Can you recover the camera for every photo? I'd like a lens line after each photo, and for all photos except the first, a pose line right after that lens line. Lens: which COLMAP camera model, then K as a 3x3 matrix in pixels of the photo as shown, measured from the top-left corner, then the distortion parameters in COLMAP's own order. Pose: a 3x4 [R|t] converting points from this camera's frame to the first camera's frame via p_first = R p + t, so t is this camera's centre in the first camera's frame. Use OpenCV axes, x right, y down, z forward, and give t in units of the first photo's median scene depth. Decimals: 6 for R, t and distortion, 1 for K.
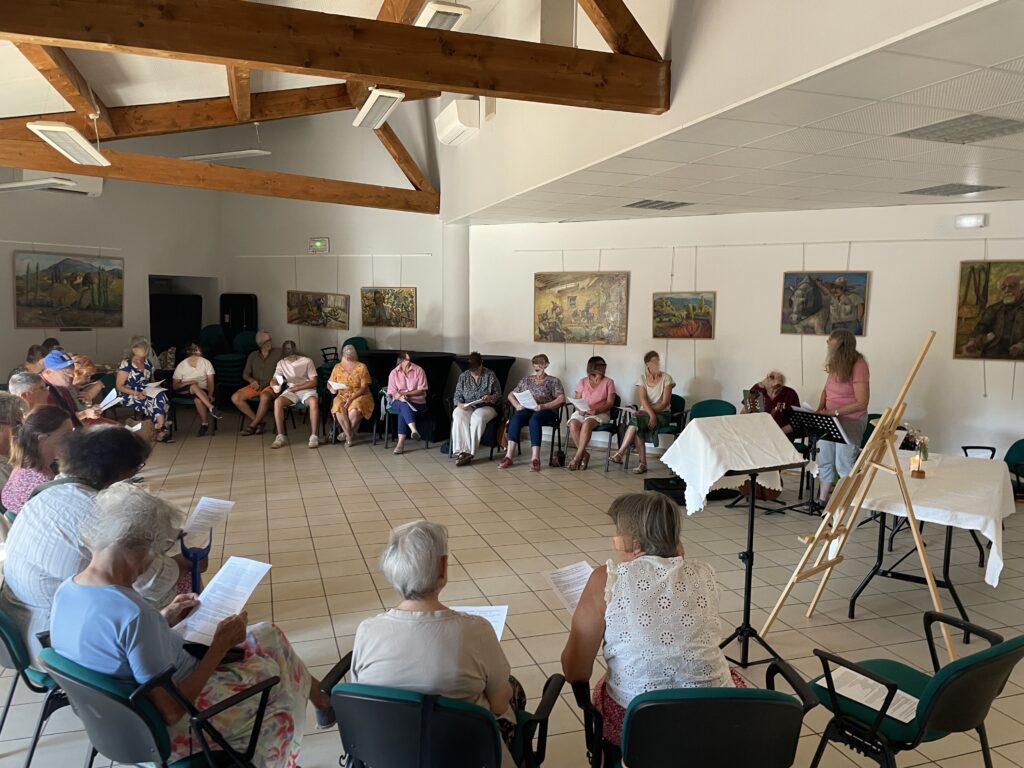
lens RADIAL K [[775.5, 0, 512.7], [0, 775.5, 383.2], [0, 0, 1]] dist [0.009677, -0.001837]
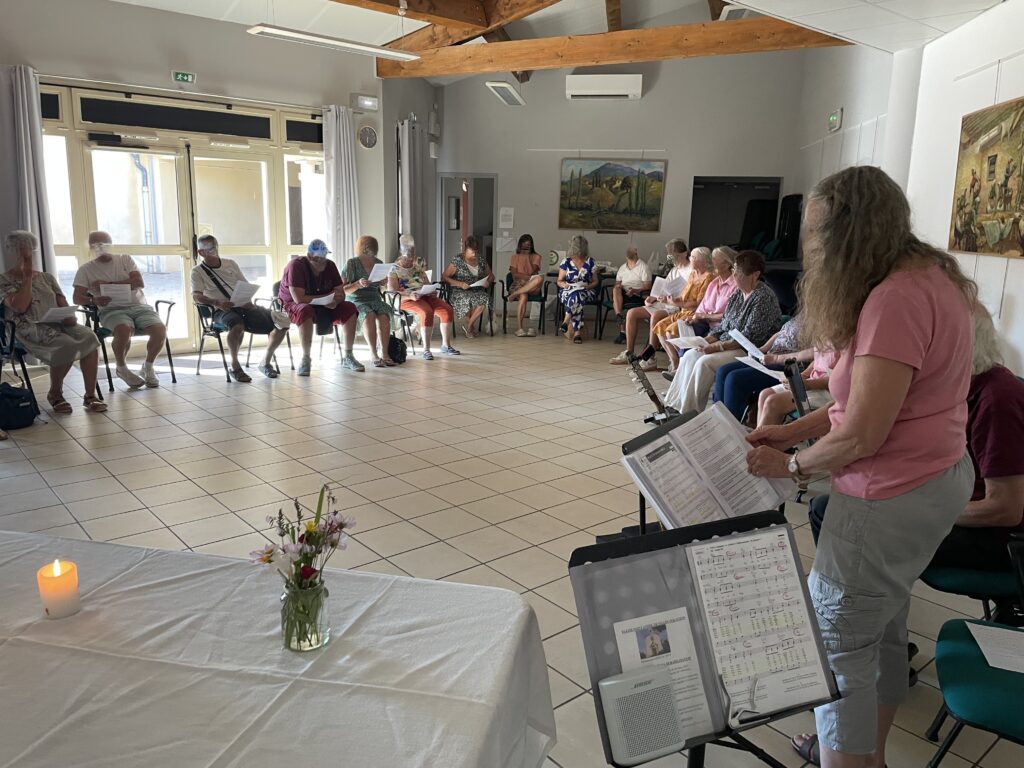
lens RADIAL K [[775.5, 0, 511.3], [0, 775.5, 384.6], [0, 0, 1]] dist [0.009677, -0.001837]
pose [[0.372056, 0.182816, -0.910029, 0.397545], [-0.110630, 0.982158, 0.152077, -0.011696], [0.921594, 0.044095, 0.385643, 0.501538]]
